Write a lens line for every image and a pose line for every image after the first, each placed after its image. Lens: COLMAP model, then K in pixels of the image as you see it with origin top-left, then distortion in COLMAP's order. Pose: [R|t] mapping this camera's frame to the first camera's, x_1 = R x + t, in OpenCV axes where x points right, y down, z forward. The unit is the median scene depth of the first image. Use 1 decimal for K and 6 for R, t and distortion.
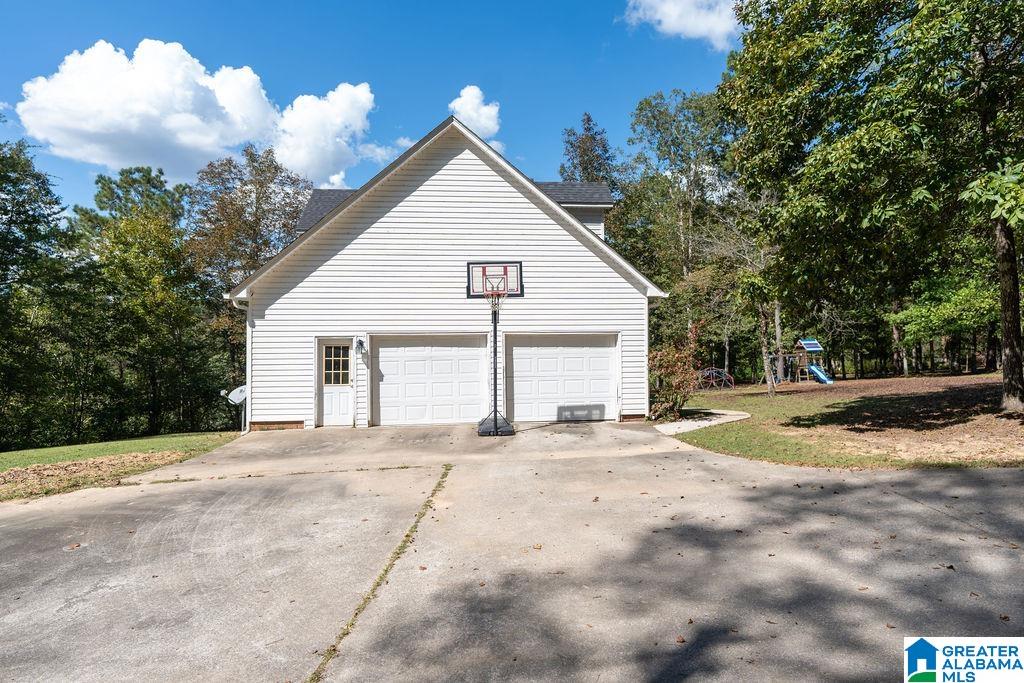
lens RADIAL K [[606.5, 0, 510.3], [0, 606.5, 331.4], [0, 0, 1]] dist [0.005763, 0.000577]
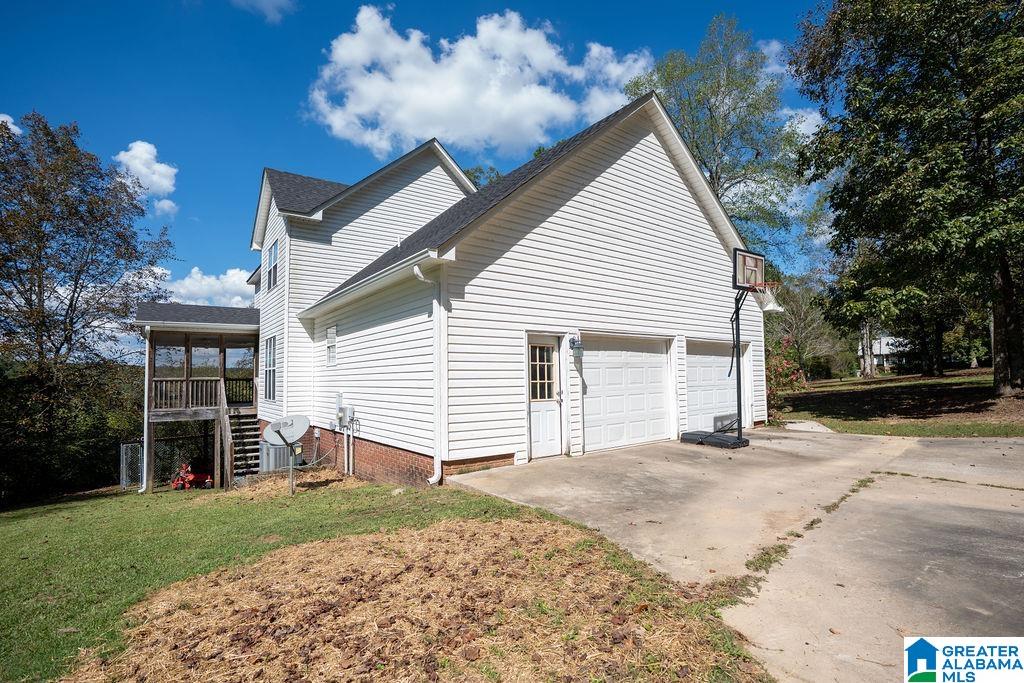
lens RADIAL K [[495.5, 0, 512.5], [0, 495.5, 352.6], [0, 0, 1]] dist [-0.008601, 0.000316]
pose [[0.831448, 0.025460, 0.555019, -0.645047], [0.009644, 0.998138, -0.060233, 0.067538], [-0.555519, 0.055433, 0.829654, 0.529752]]
